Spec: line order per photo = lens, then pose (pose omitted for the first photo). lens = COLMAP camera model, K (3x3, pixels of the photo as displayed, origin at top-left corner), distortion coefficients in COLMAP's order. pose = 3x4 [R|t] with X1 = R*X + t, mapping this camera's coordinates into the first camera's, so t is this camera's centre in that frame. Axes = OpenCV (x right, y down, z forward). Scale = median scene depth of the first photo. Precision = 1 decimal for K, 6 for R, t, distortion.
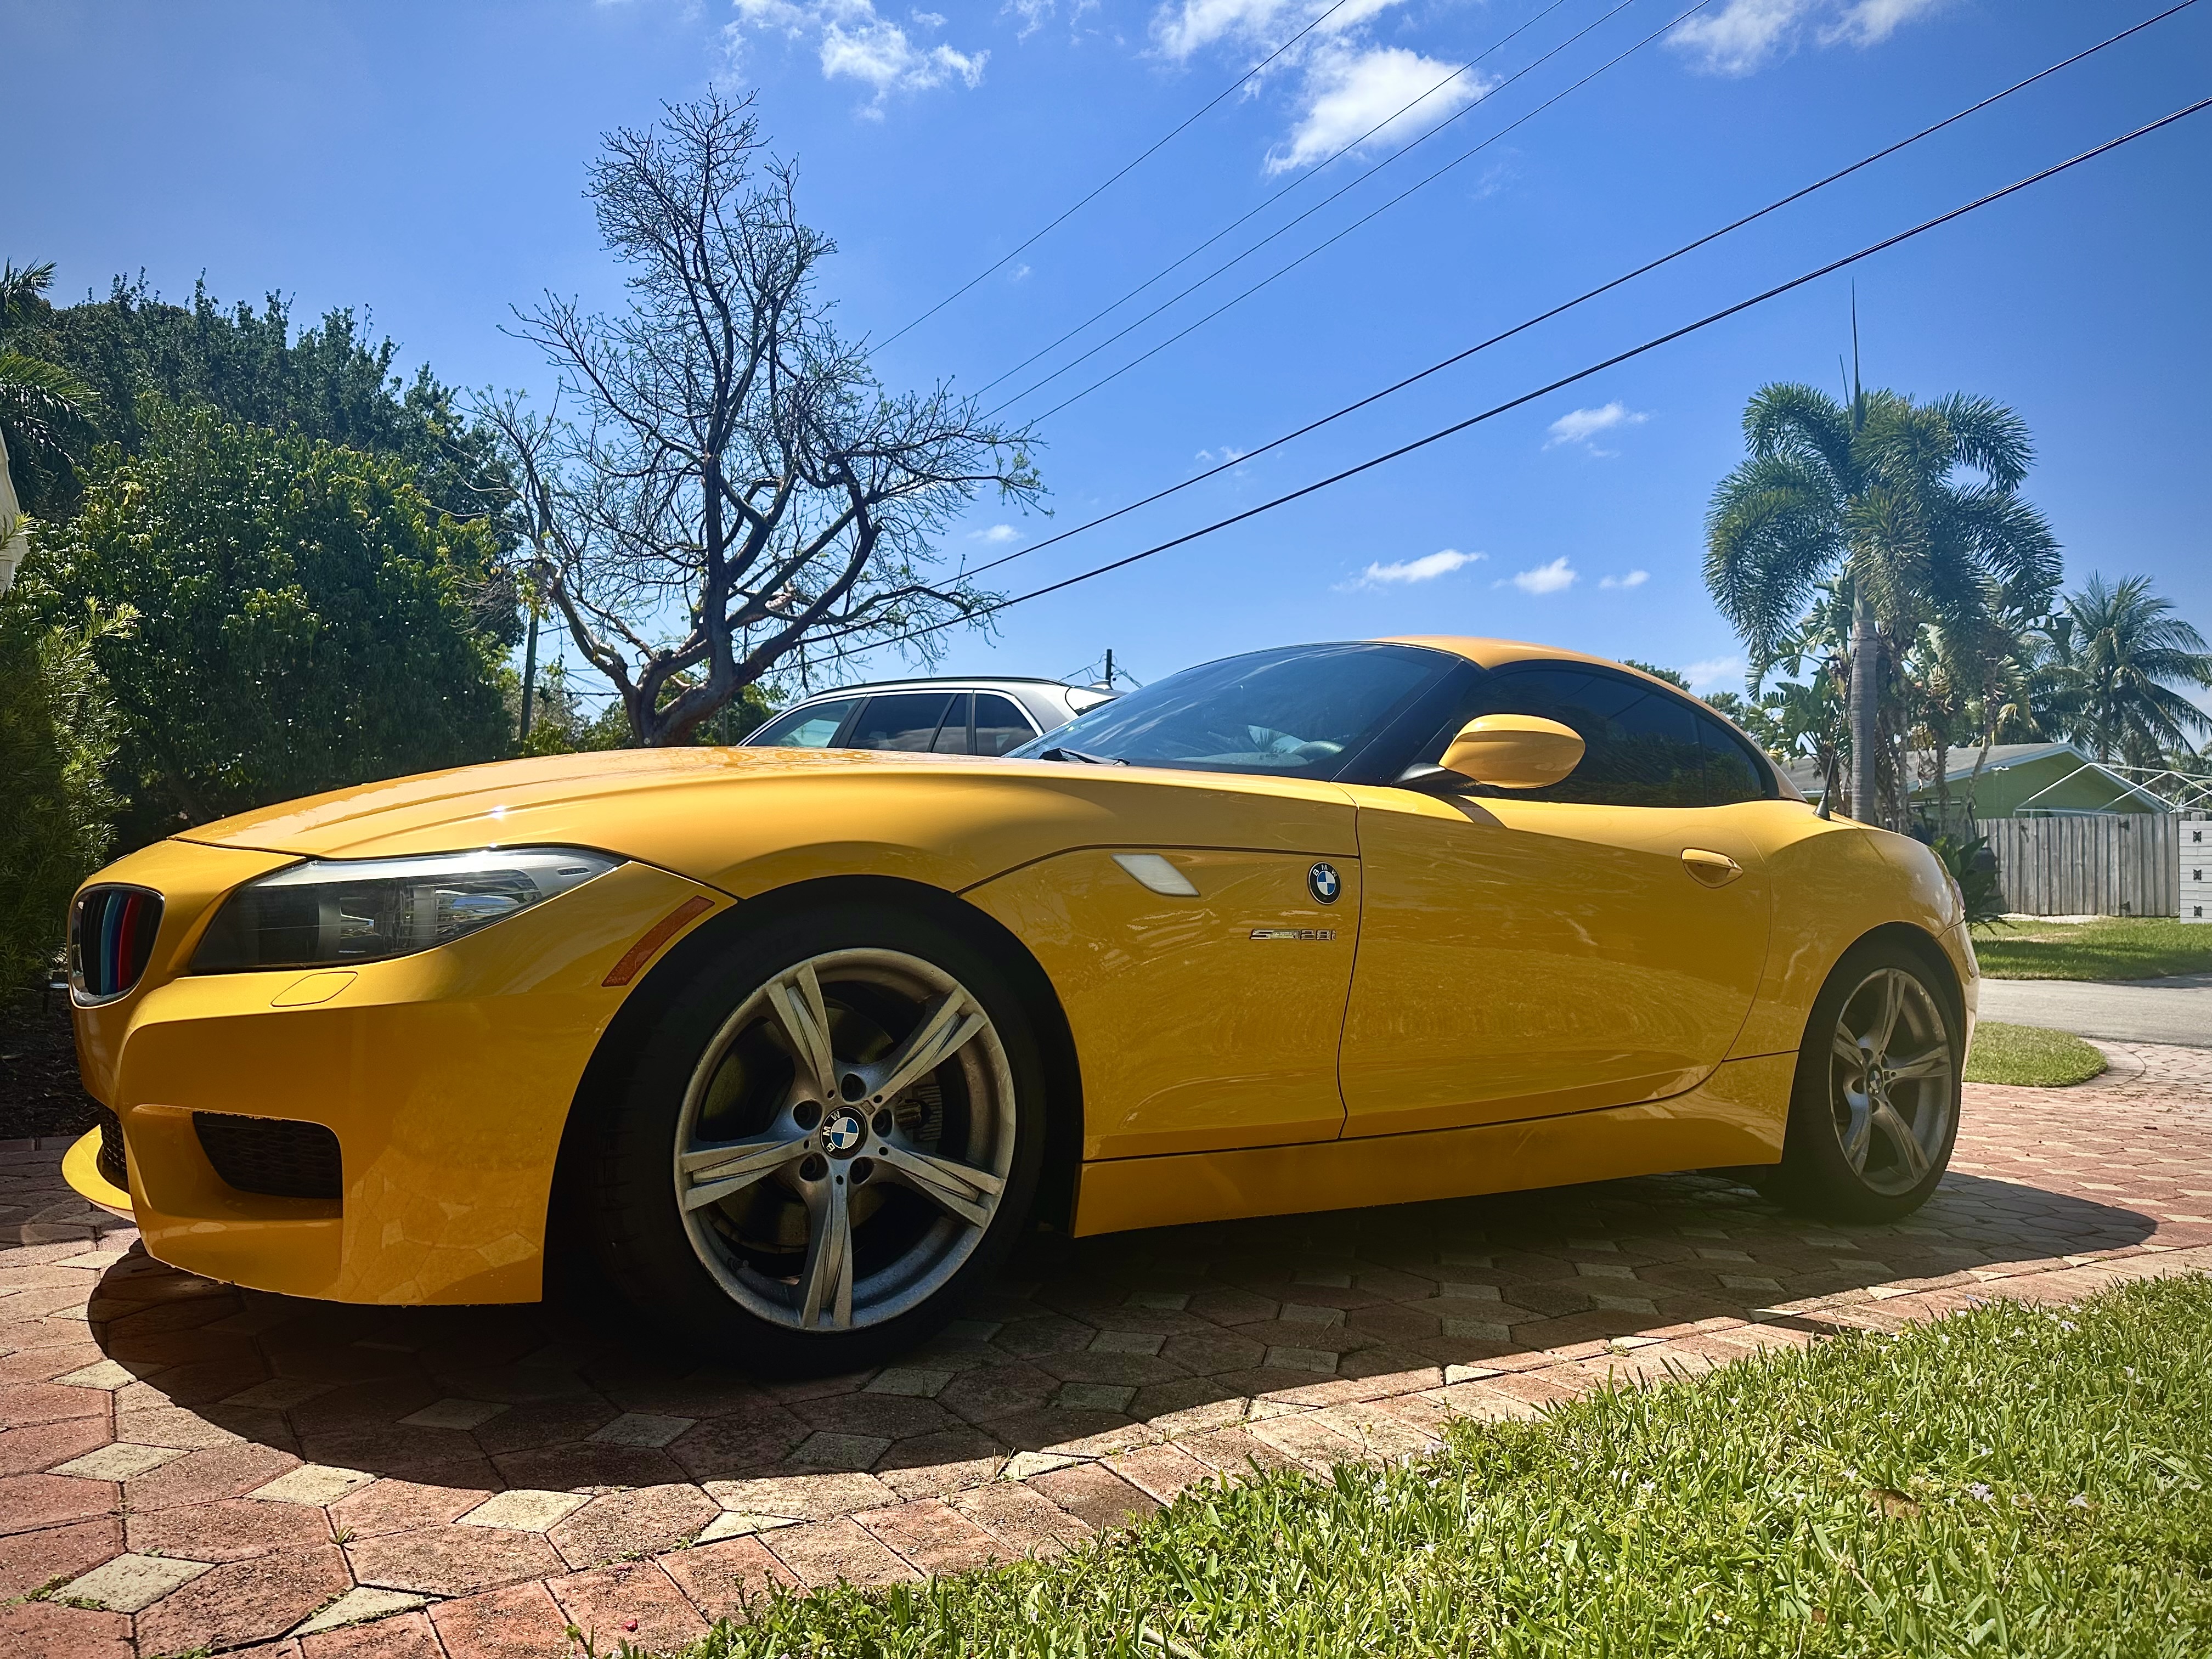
lens RADIAL K [[1552.9, 0, 1102.7], [0, 1552.9, 837.5], [0, 0, 1]] dist [0.038986, -0.048506]
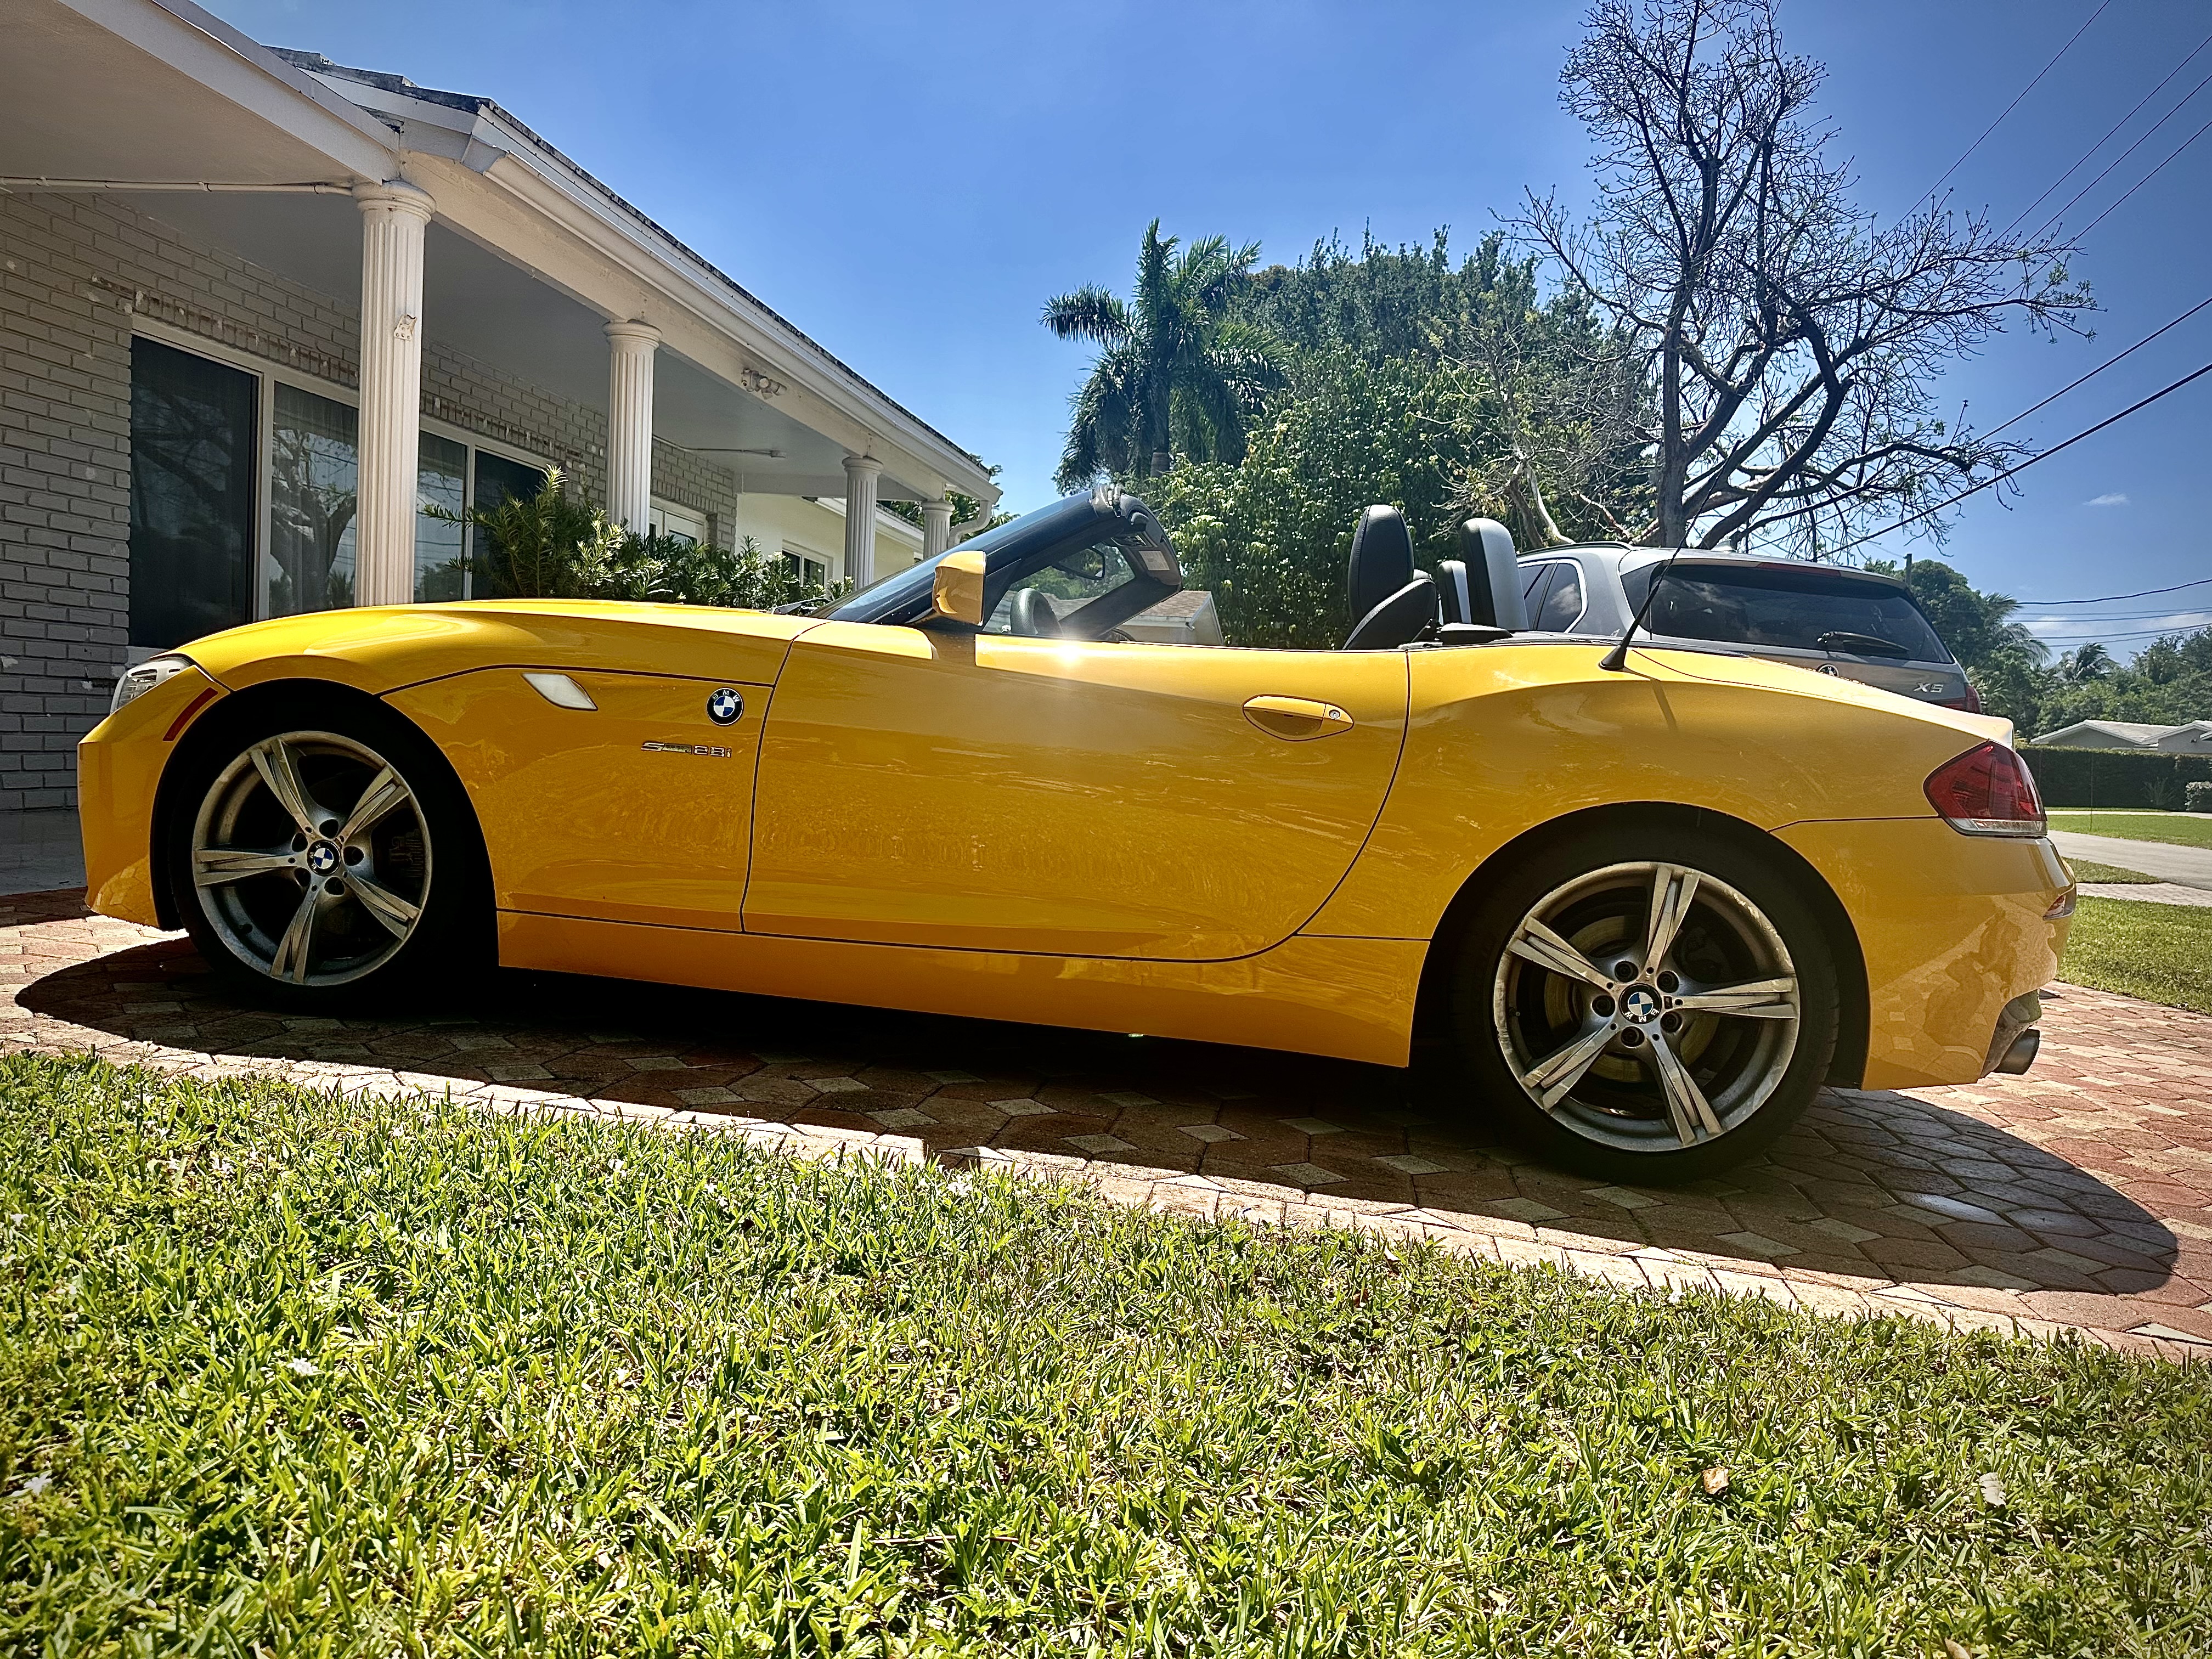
lens RADIAL K [[1552.9, 0, 1080.2], [0, 1552.9, 847.1], [0, 0, 1]] dist [0.038986, -0.048506]
pose [[0.725866, 0.075858, -0.683640, 0.578087], [-0.029440, 0.996415, 0.079306, 0.017288], [0.687205, -0.037439, 0.725498, 0.177277]]
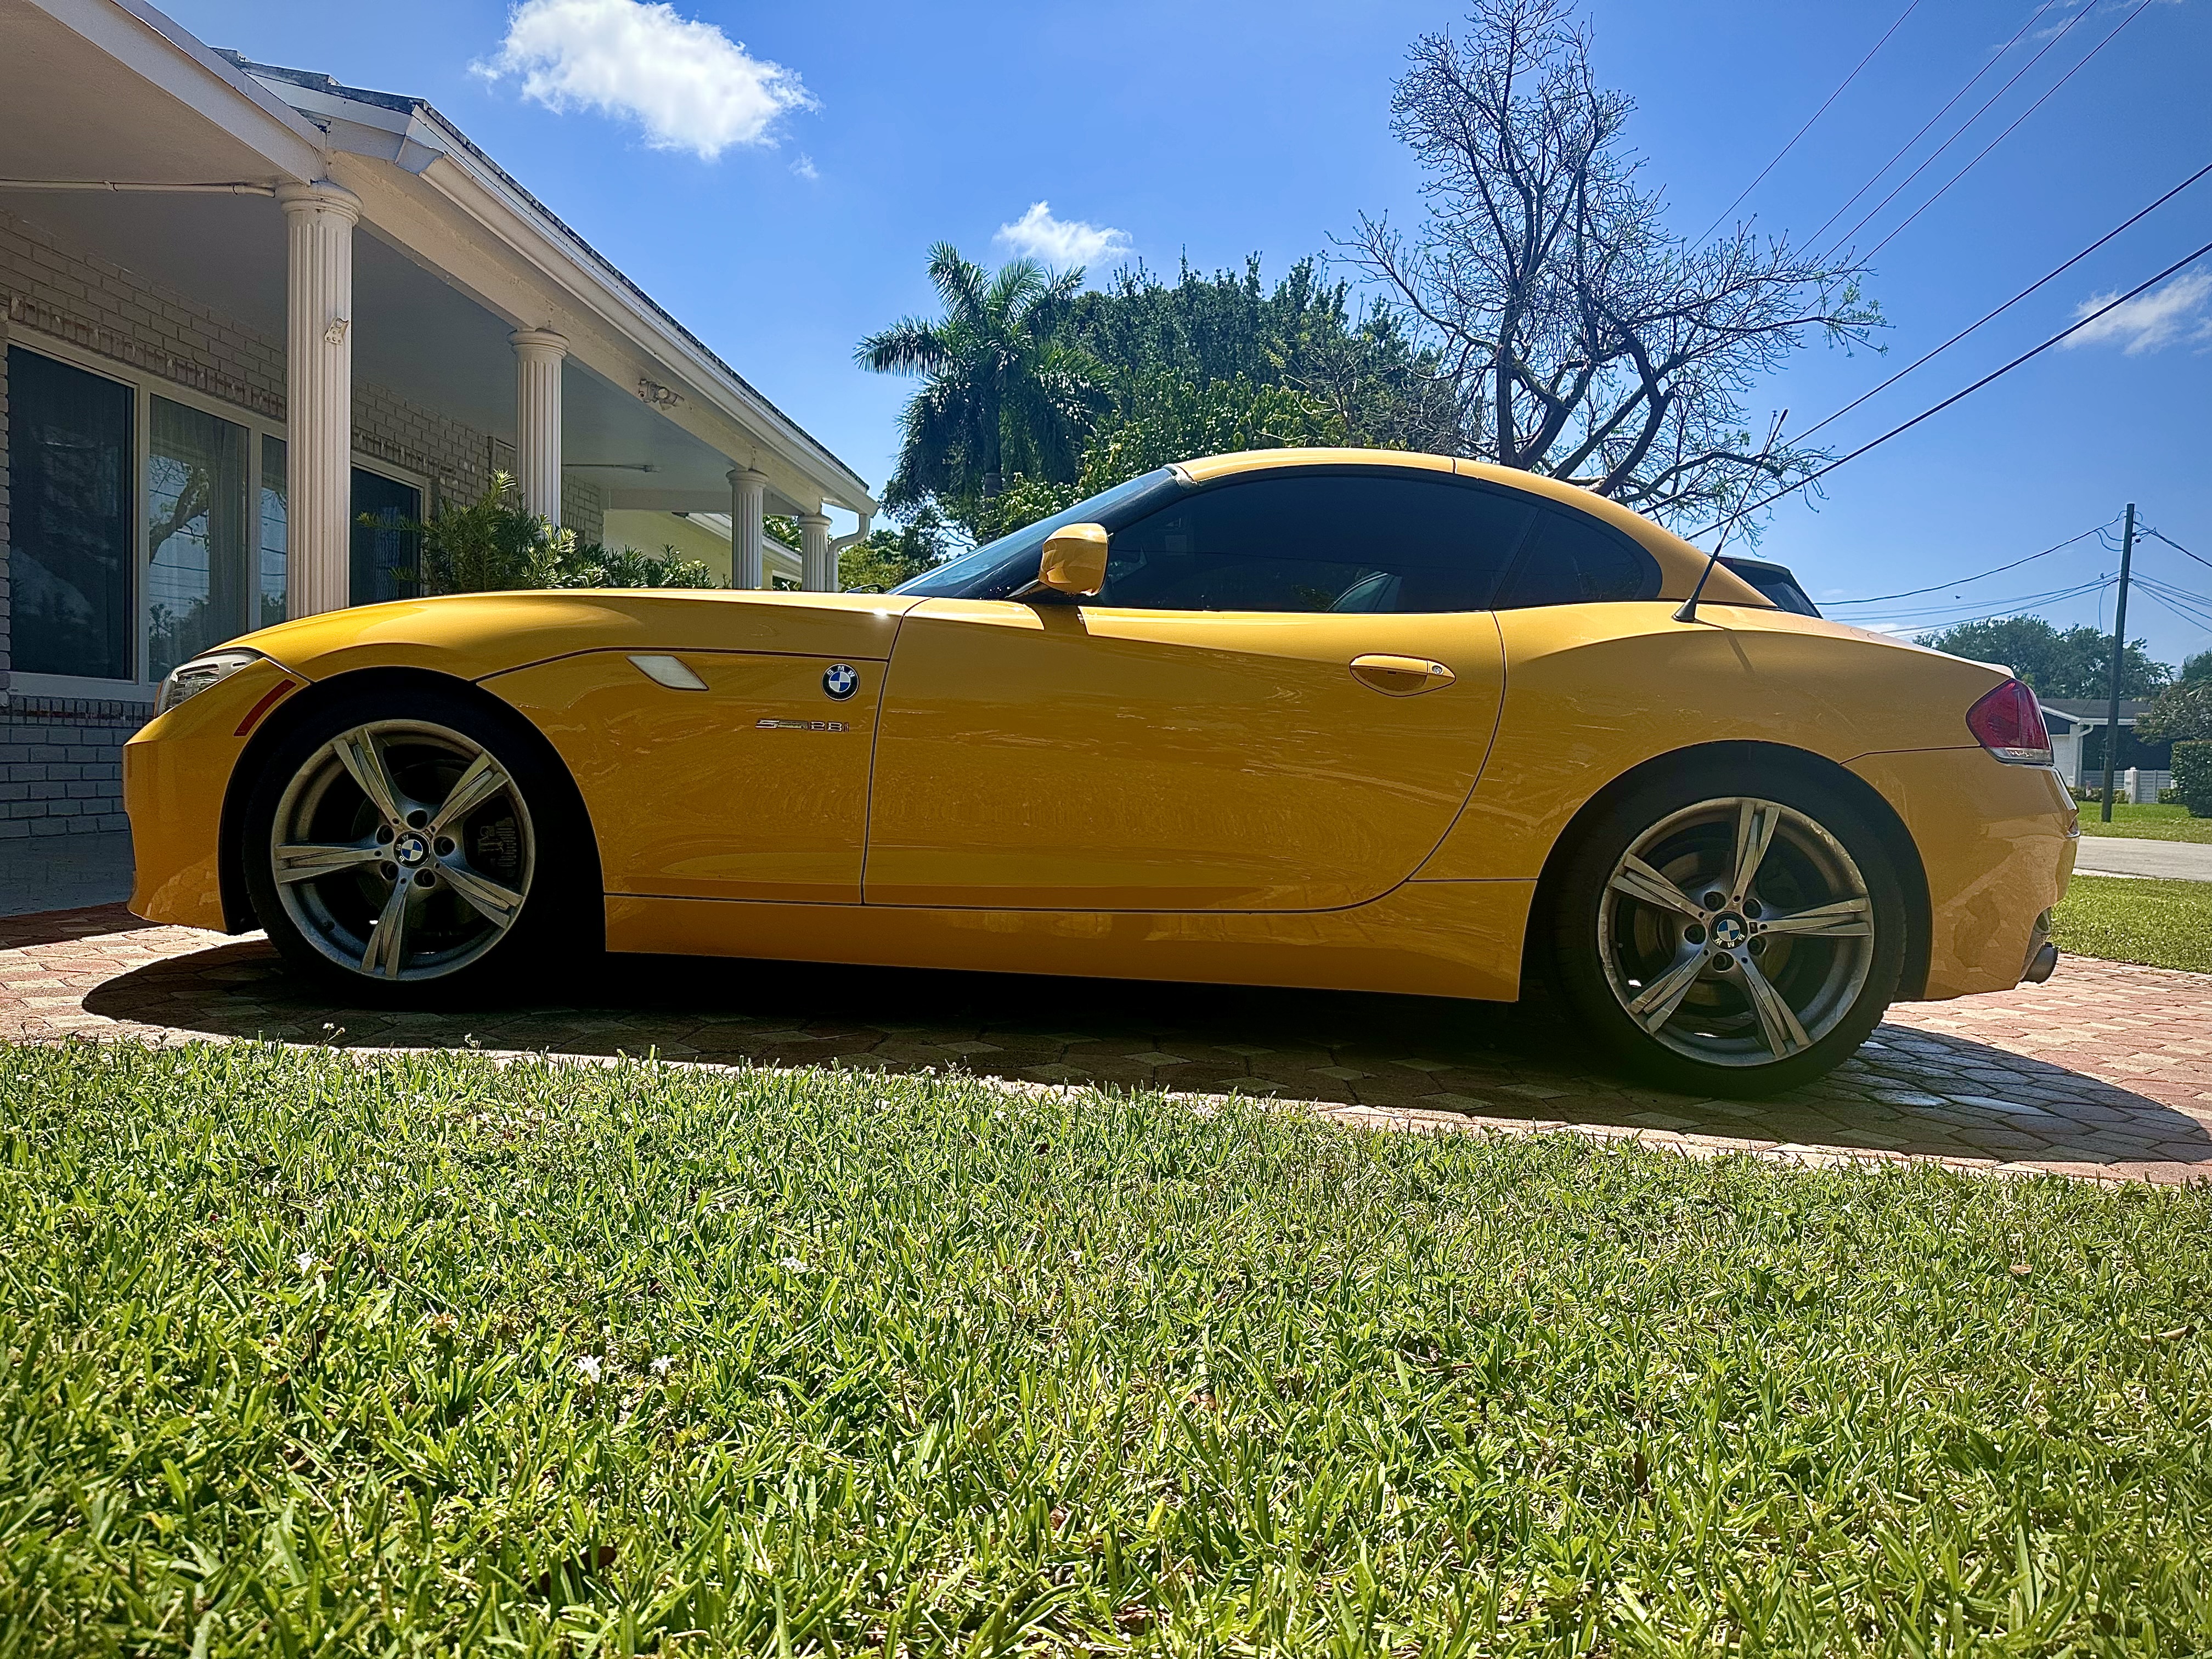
lens RADIAL K [[1552.9, 0, 1086.5], [0, 1552.9, 834.7], [0, 0, 1]] dist [0.038986, -0.048506]
pose [[0.801470, 0.032406, -0.597157, 0.507357], [0.001343, 0.998431, 0.055984, 0.040345], [0.598034, -0.045672, 0.800168, 0.091741]]
